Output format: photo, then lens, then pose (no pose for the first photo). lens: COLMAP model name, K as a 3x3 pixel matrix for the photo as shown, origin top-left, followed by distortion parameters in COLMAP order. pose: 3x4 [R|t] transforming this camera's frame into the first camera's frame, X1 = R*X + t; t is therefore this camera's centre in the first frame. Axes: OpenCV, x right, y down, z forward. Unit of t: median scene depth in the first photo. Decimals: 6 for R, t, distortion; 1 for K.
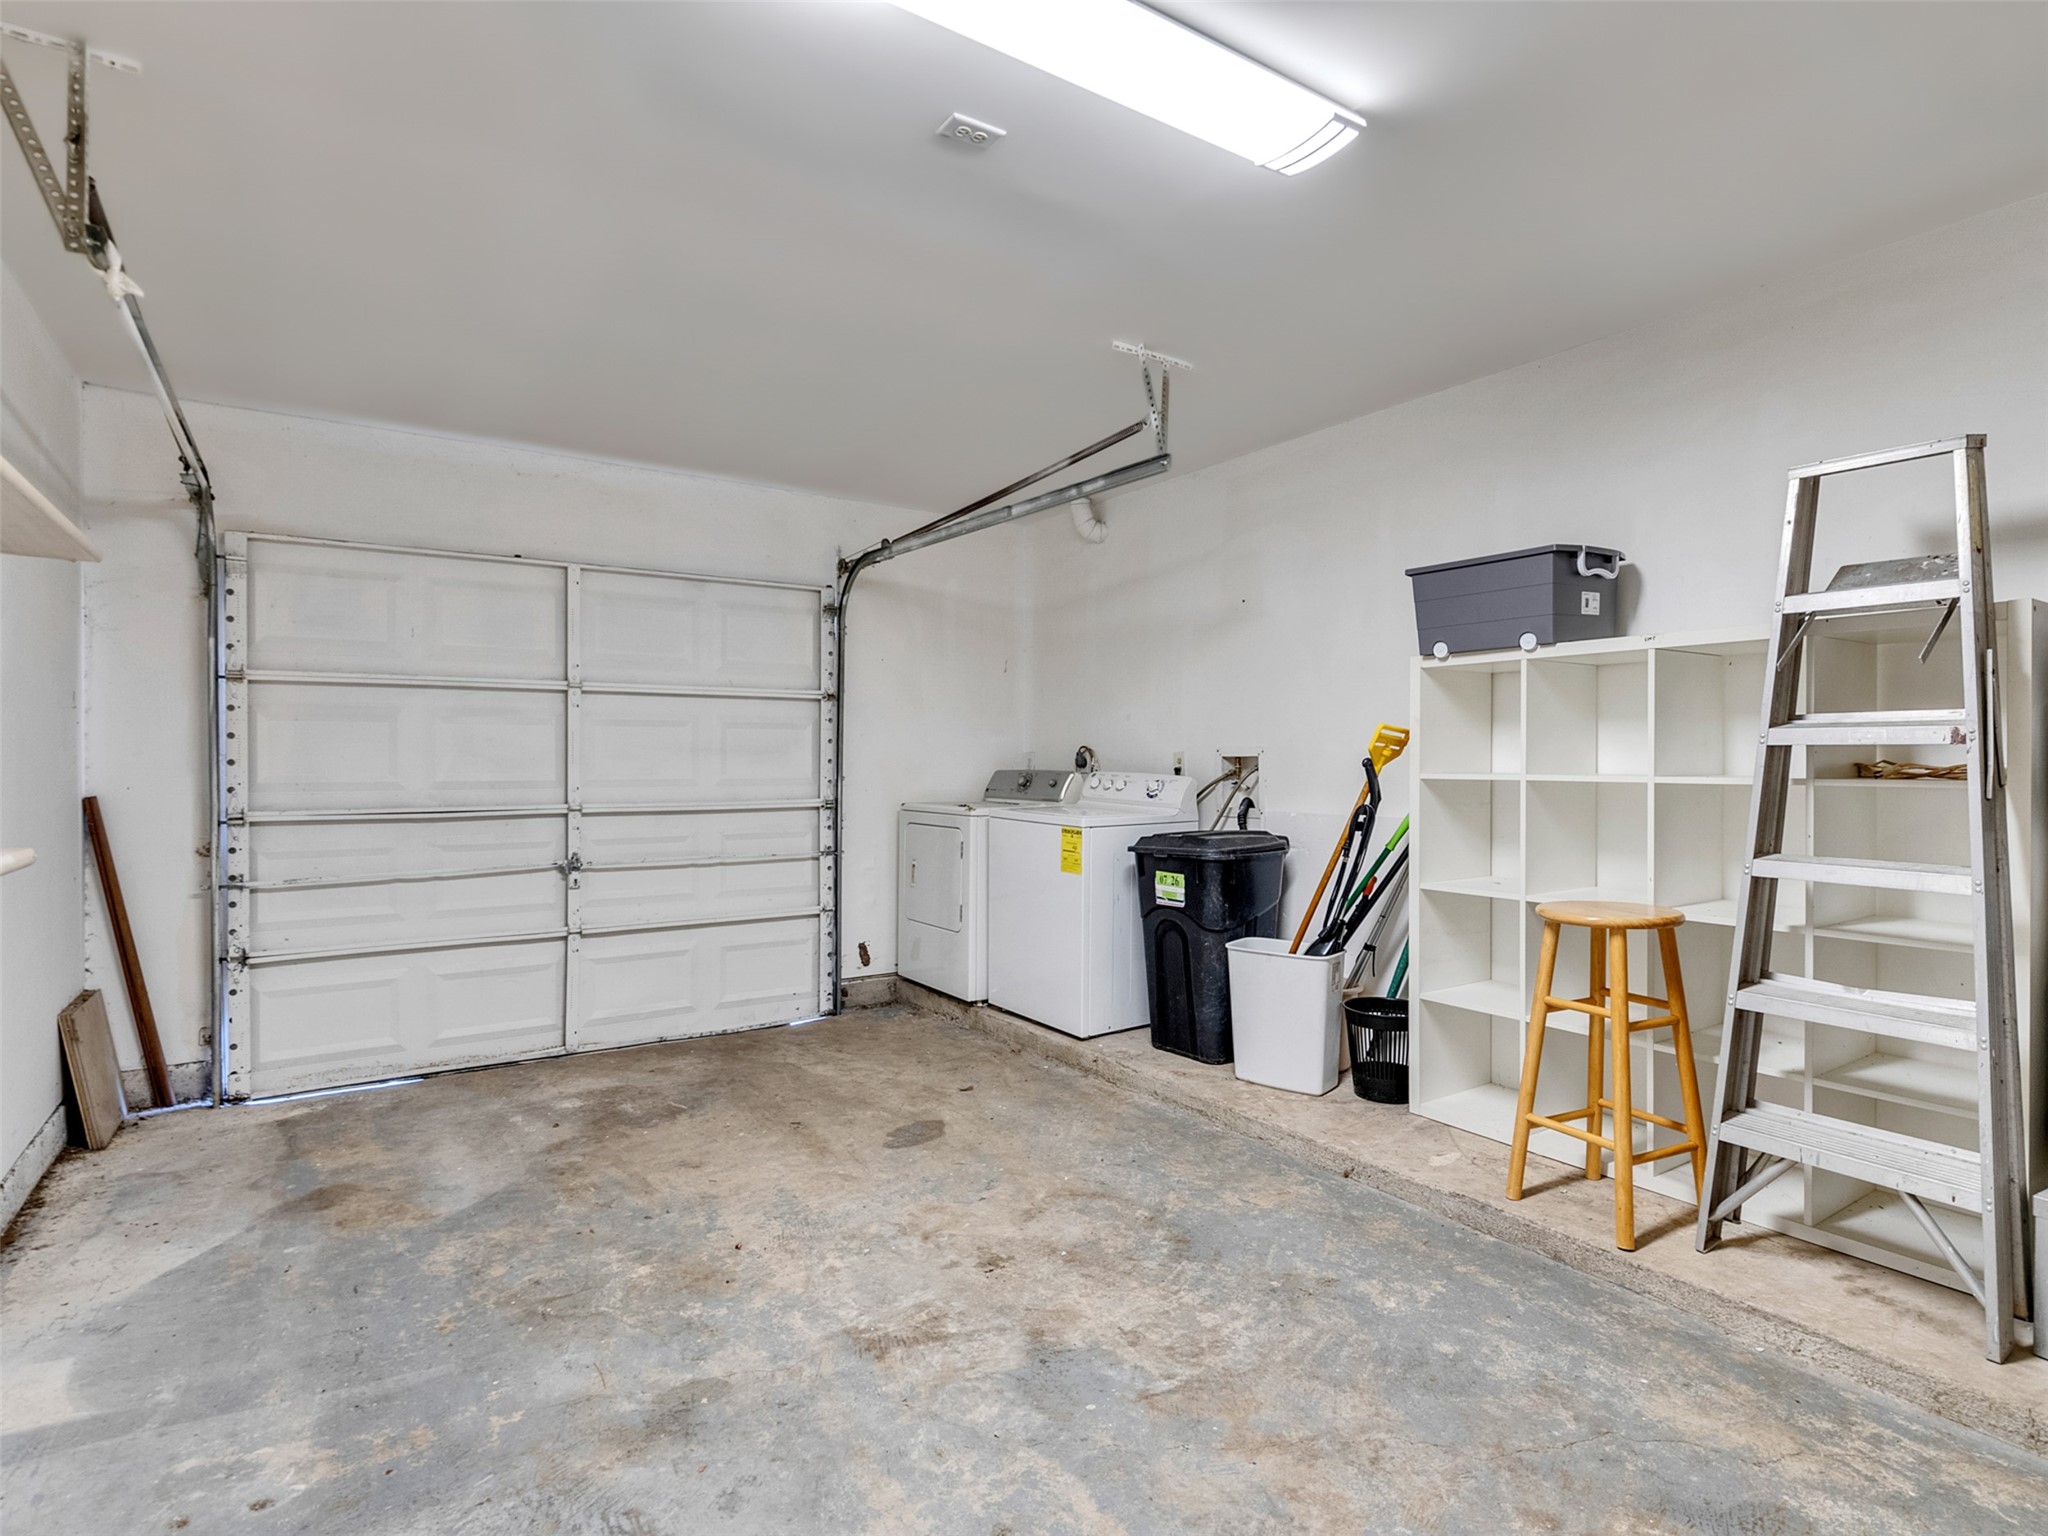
lens RADIAL K [[1049.0, 0, 1011.4], [0, 1049.0, 765.4], [0, 0, 1]] dist [-0.007825, 0.006132]
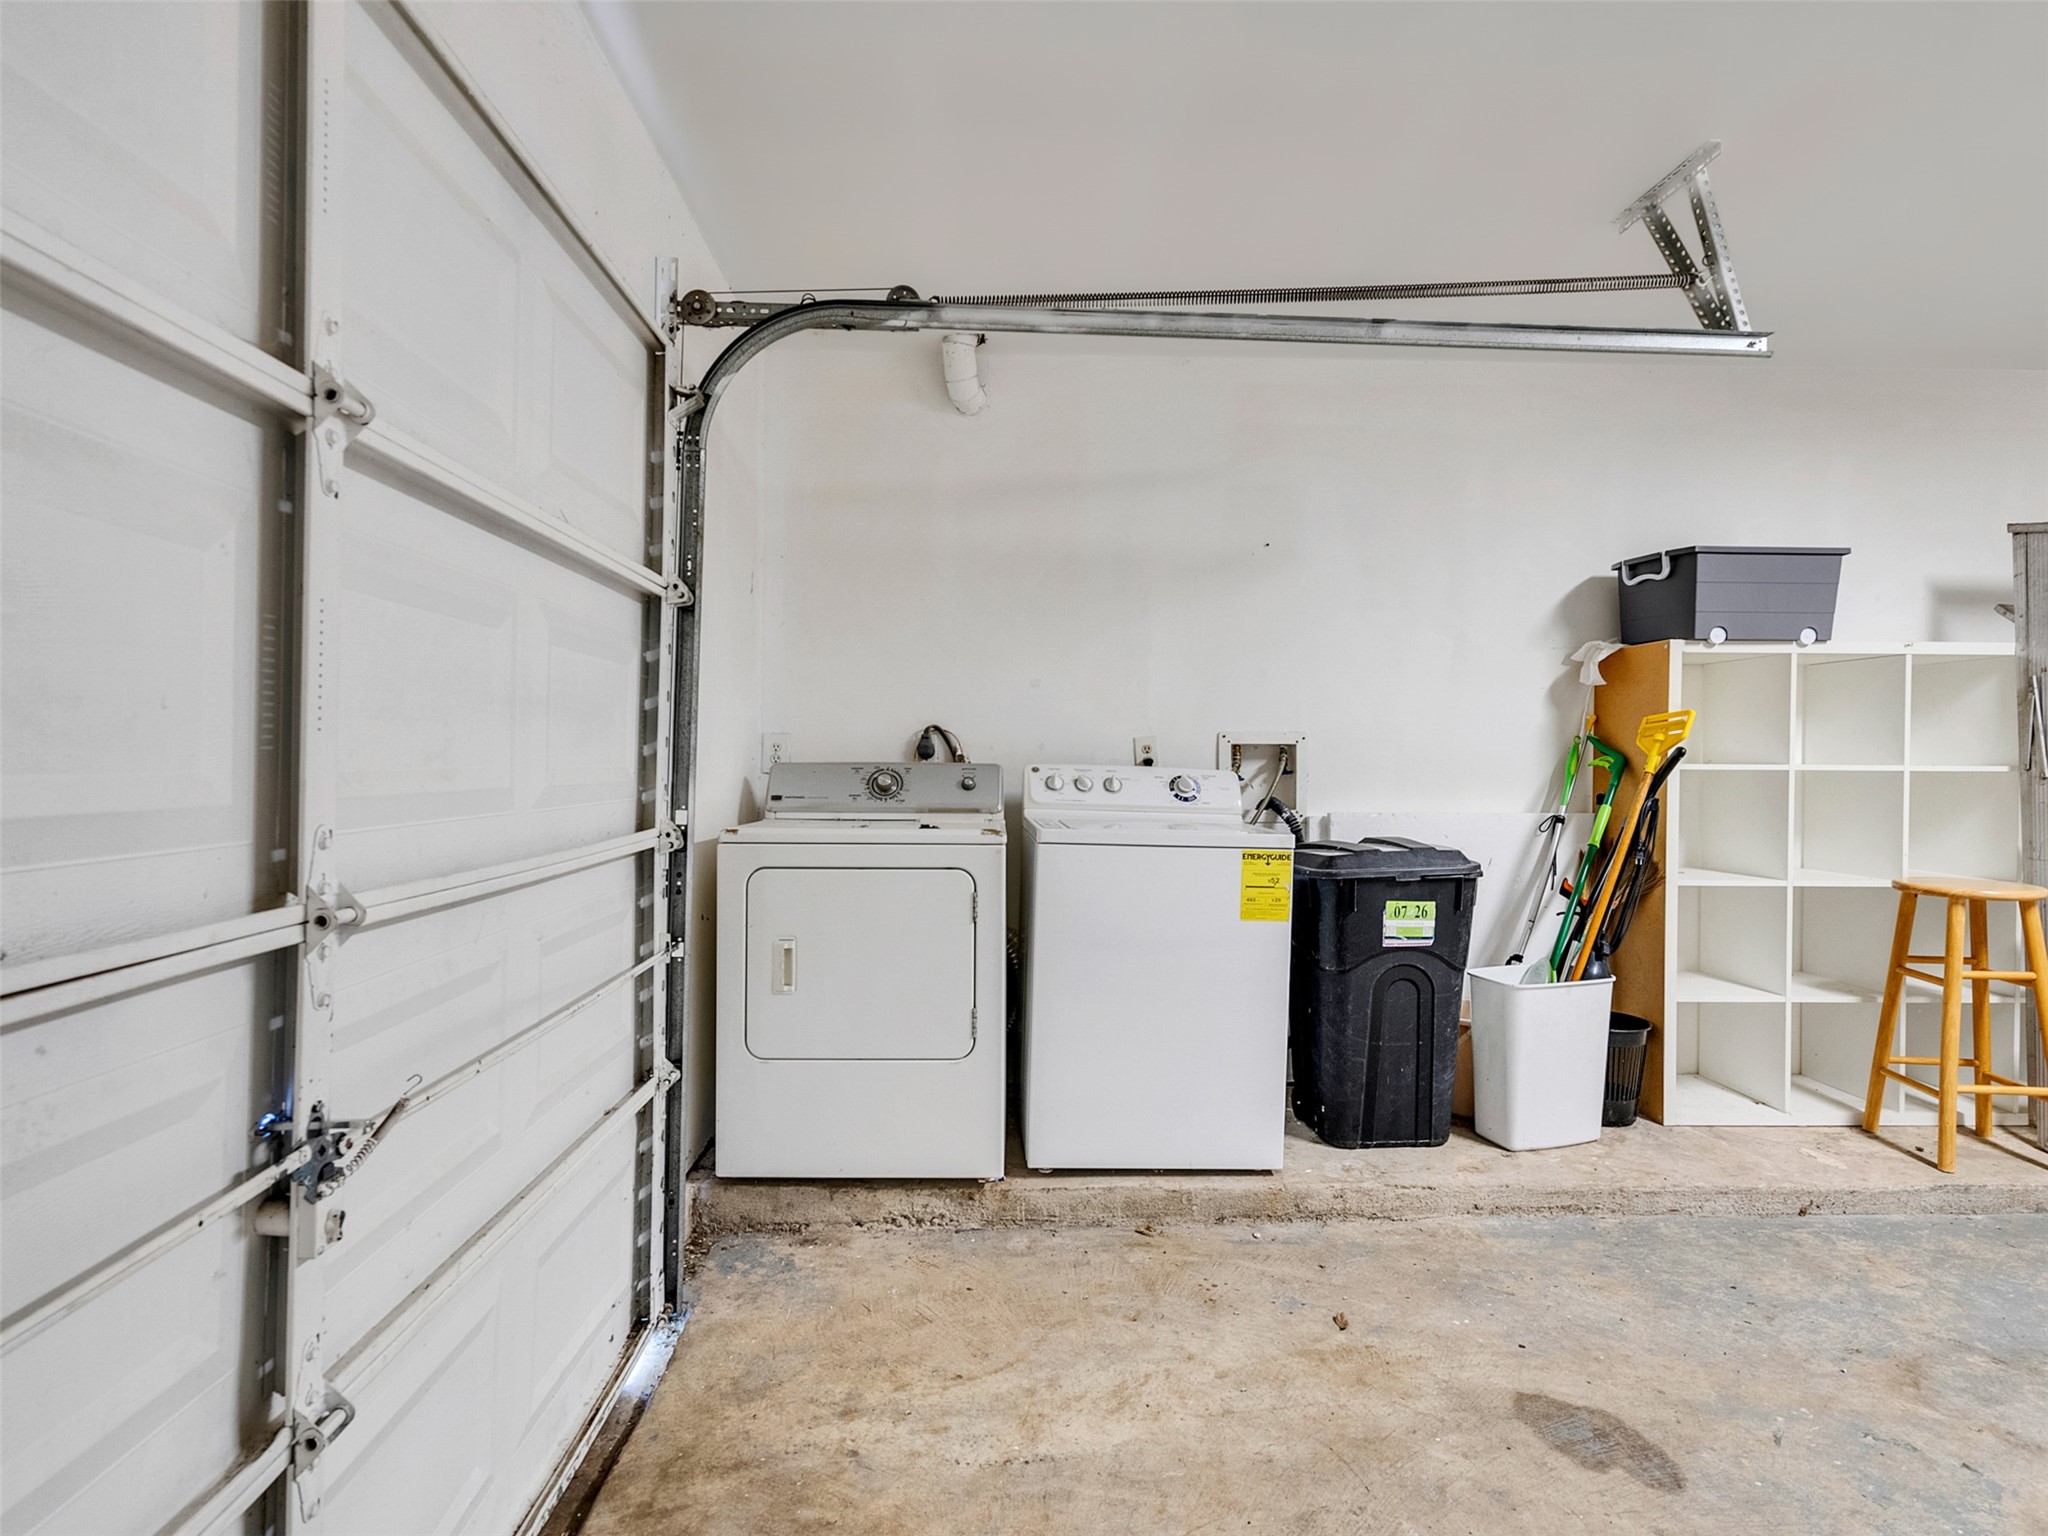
lens RADIAL K [[1049.0, 0, 1011.4], [0, 1049.0, 765.4], [0, 0, 1]] dist [-0.007825, 0.006132]
pose [[0.531946, -0.001502, 0.846777, -0.621198], [-0.001488, 0.999995, 0.002708, 0.006159], [-0.846777, -0.002700, 0.531941, 0.857130]]
